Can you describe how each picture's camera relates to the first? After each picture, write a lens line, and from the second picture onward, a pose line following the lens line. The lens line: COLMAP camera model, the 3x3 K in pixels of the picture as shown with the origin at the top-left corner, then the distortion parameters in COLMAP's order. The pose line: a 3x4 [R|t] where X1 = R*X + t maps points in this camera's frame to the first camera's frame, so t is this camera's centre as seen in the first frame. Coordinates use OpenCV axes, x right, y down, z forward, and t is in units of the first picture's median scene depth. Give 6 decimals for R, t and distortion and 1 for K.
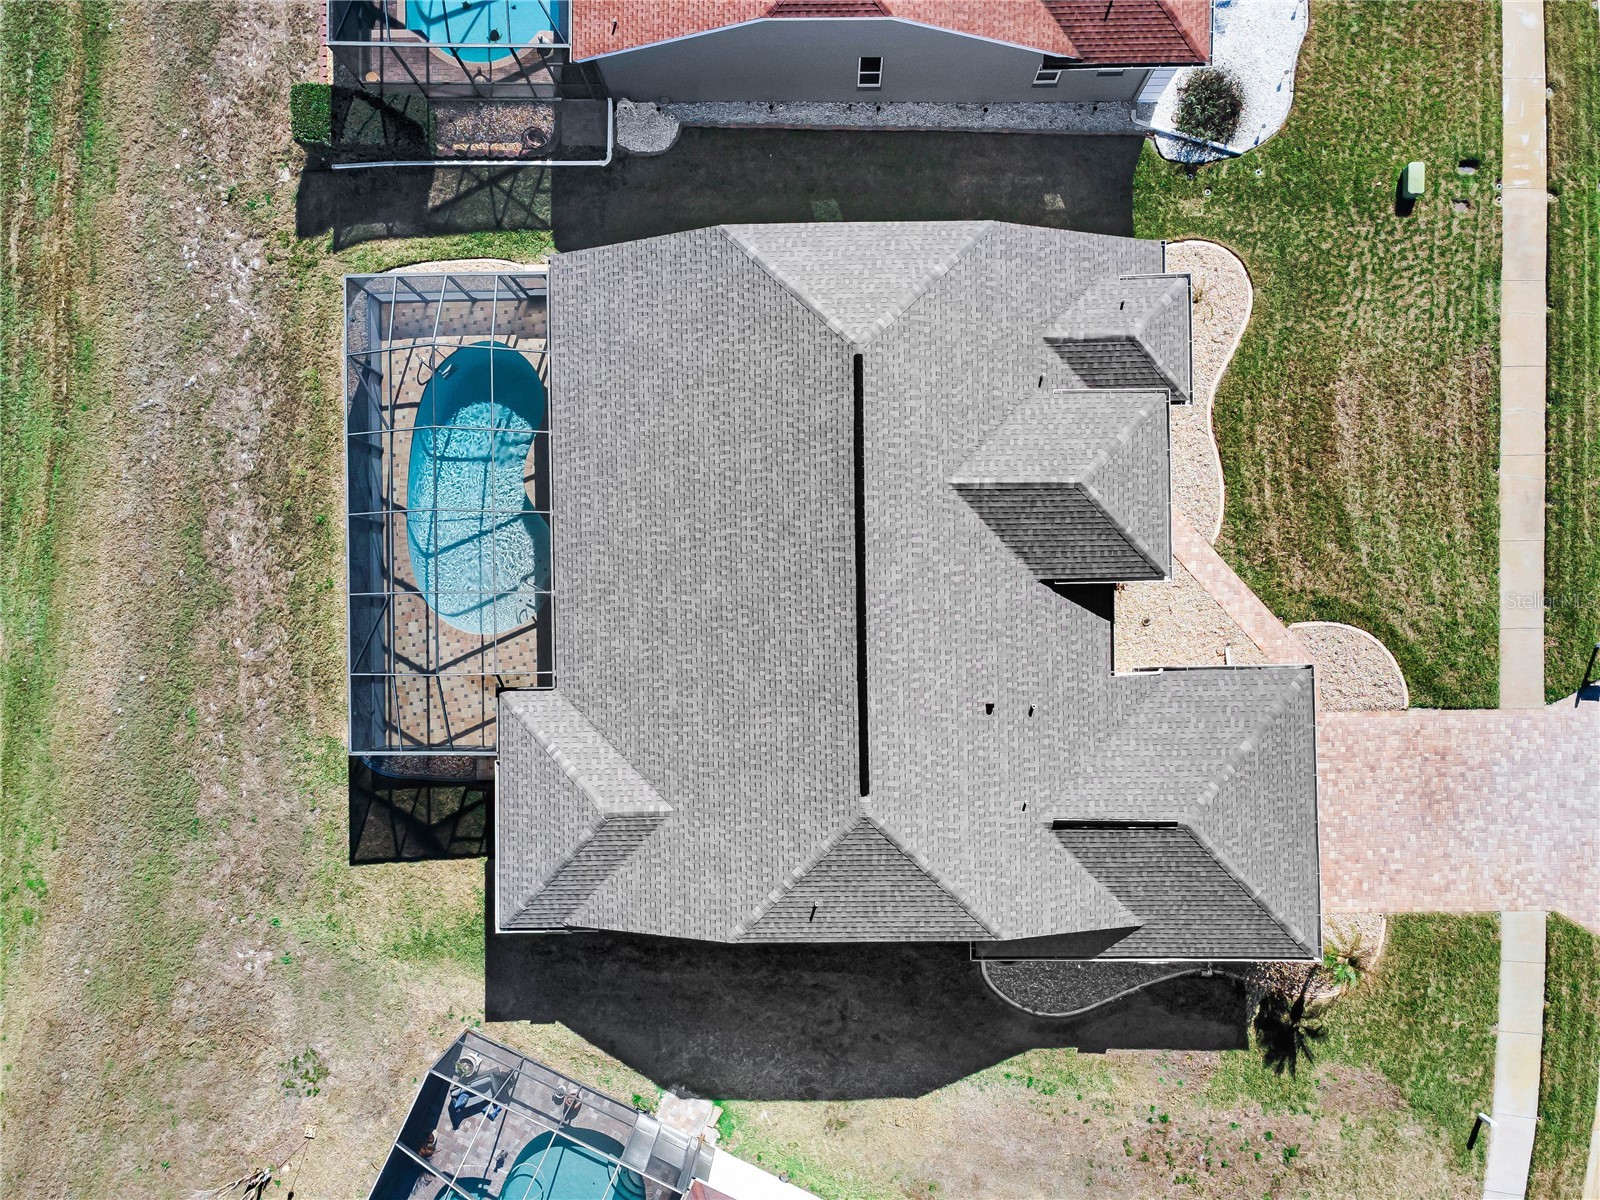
lens RADIAL K [[1163.7, 0, 794.3], [0, 1163.7, 617.0], [0, 0, 1]] dist [0.027093, 0.036065]
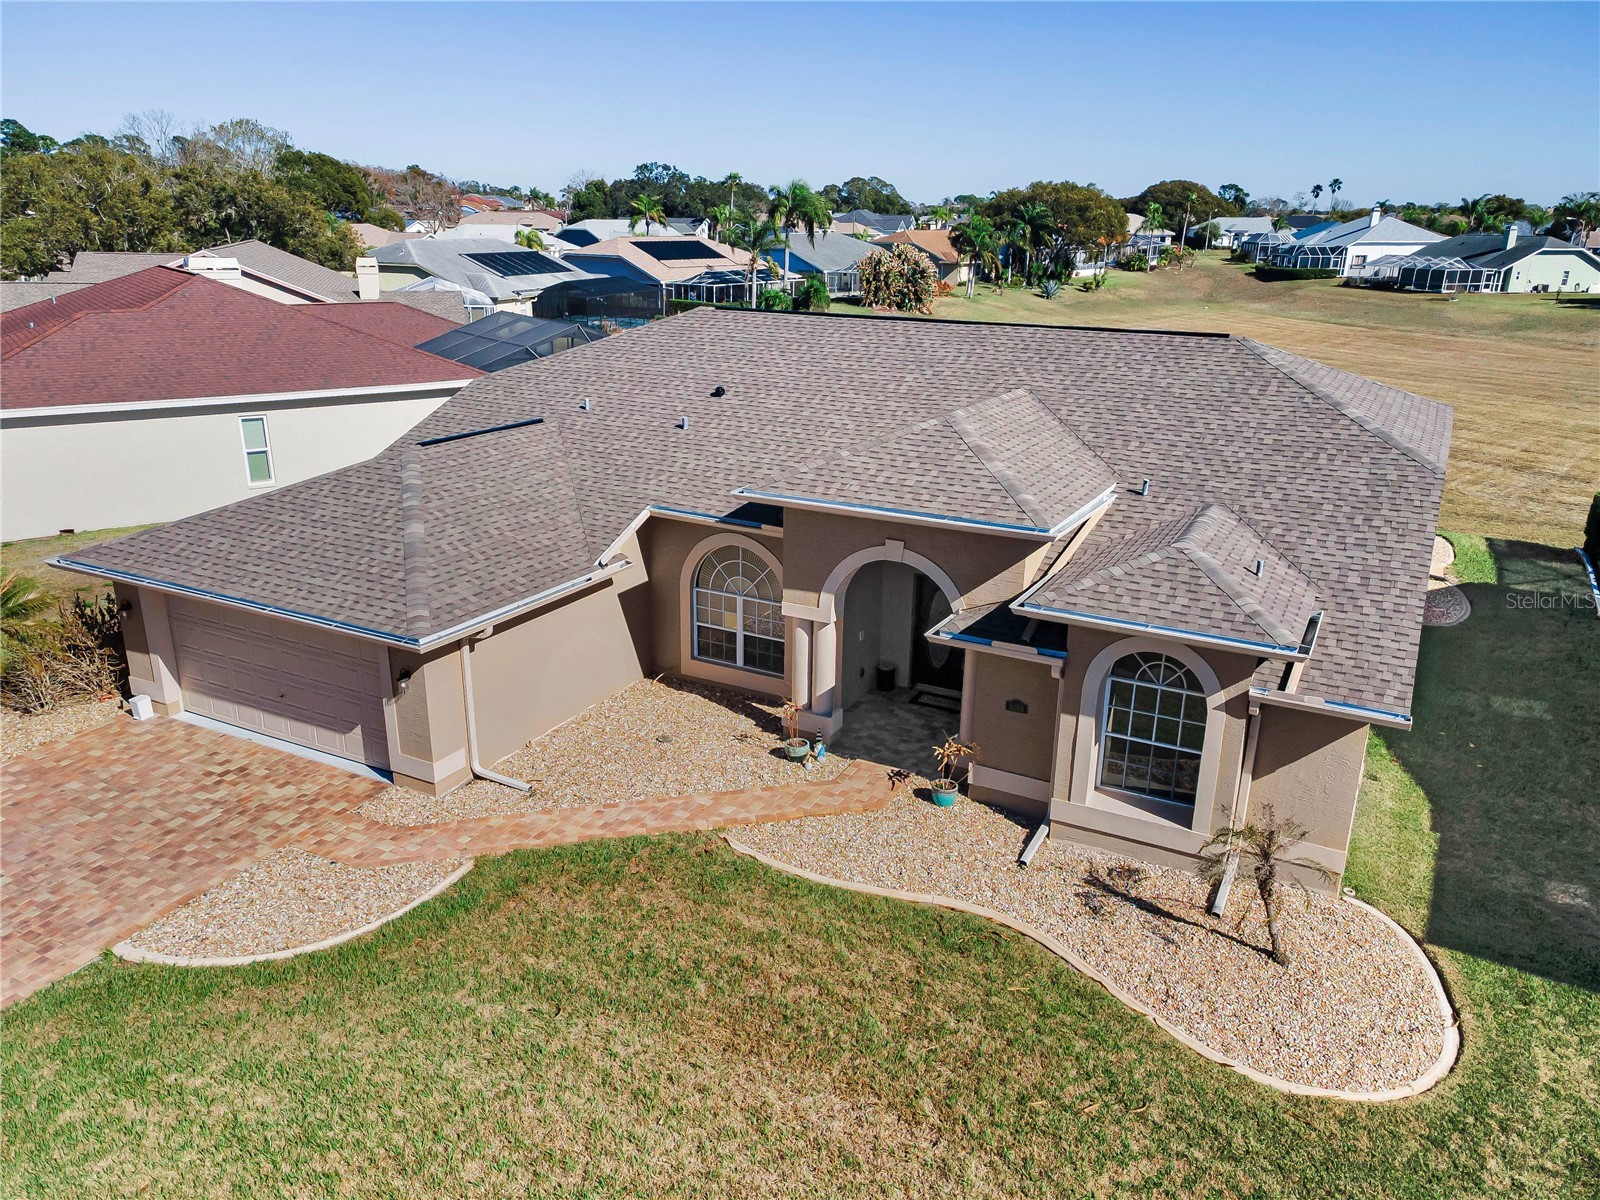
lens RADIAL K [[1163.7, 0, 800.8], [0, 1163.7, 607.9], [0, 0, 1]] dist [0.027093, 0.036065]
pose [[-0.479849, 0.300329, -0.824347, 0.700419], [-0.877273, -0.151751, 0.455371, -0.291354], [0.011666, 0.941687, 0.336288, 0.754556]]
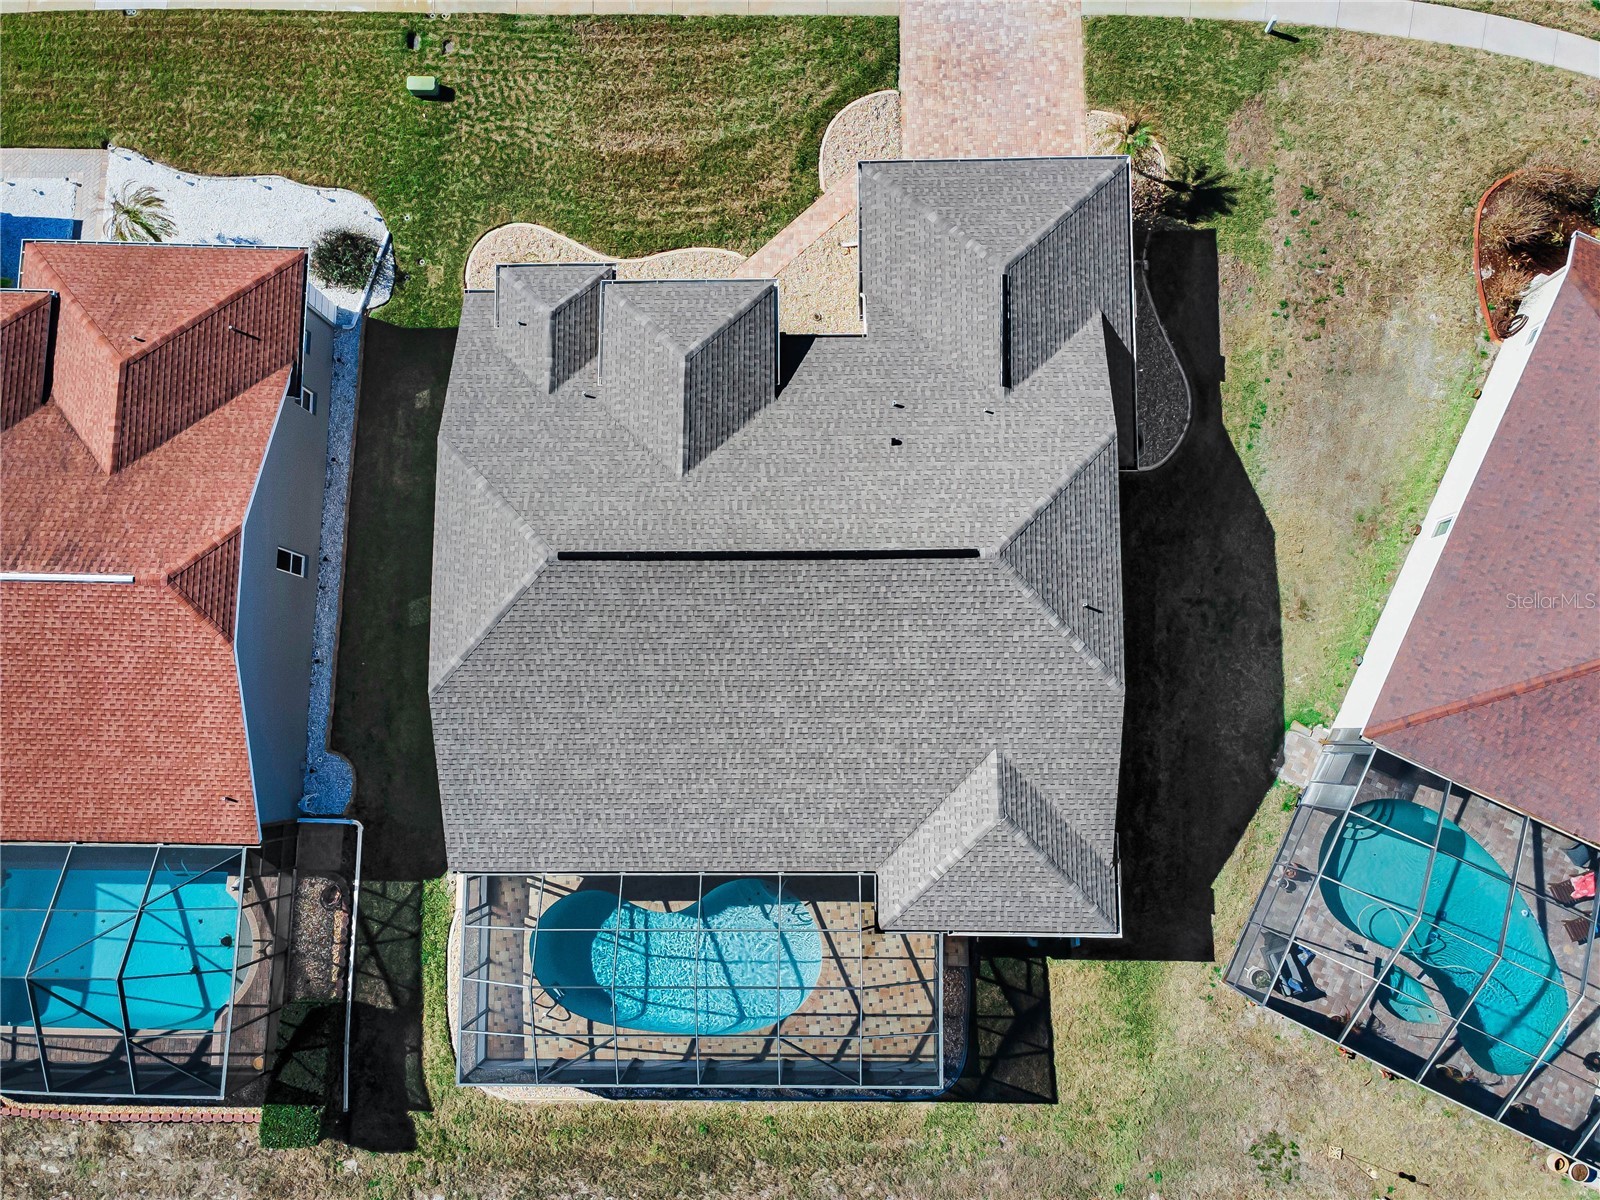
lens RADIAL K [[1163.7, 0, 796.5], [0, 1163.7, 620.3], [0, 0, 1]] dist [0.027093, 0.036065]
pose [[0.013793, -0.991355, 0.130480, -0.113449], [0.999760, 0.011455, -0.018655, 0.008303], [0.016999, 0.130706, 0.991275, -0.024734]]
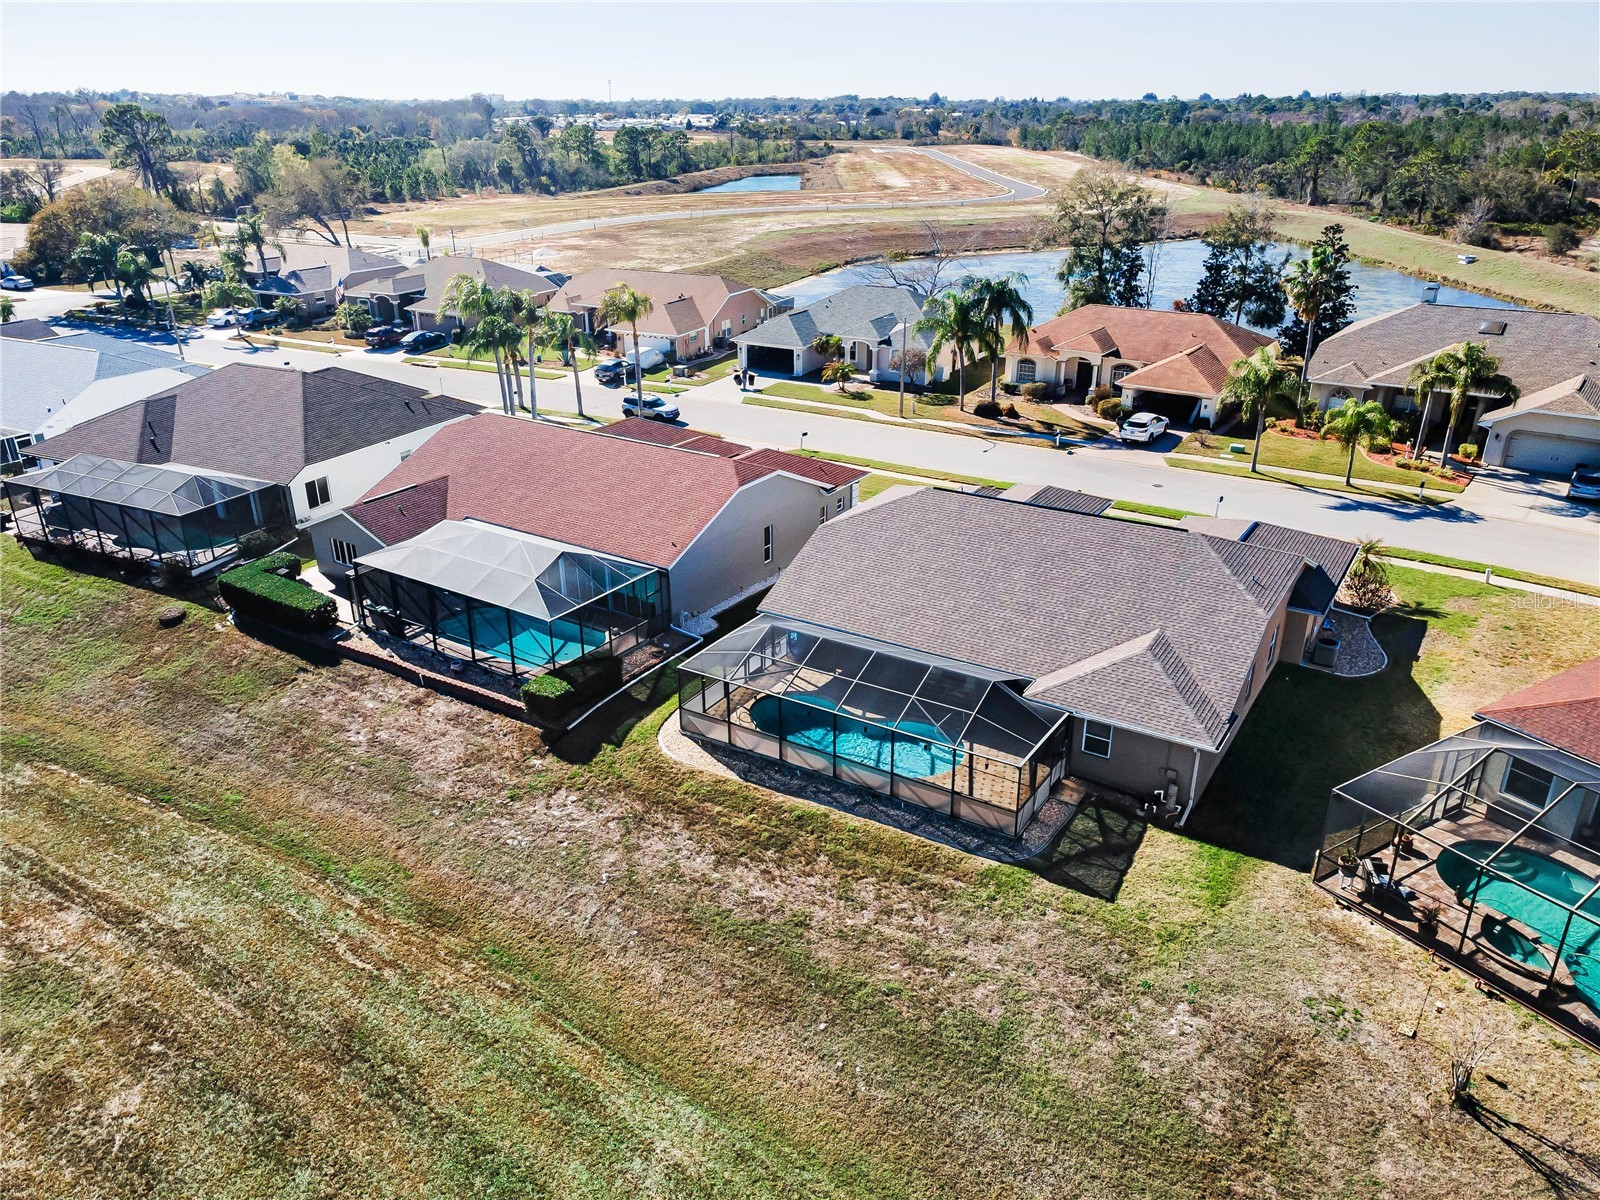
lens RADIAL K [[1163.7, 0, 796.7], [0, 1163.7, 616.5], [0, 0, 1]] dist [0.027093, 0.036065]
pose [[0.541577, -0.316297, 0.778878, -1.236691], [0.840355, 0.228301, -0.491612, 0.425004], [-0.022324, 0.920780, 0.389444, 0.413336]]
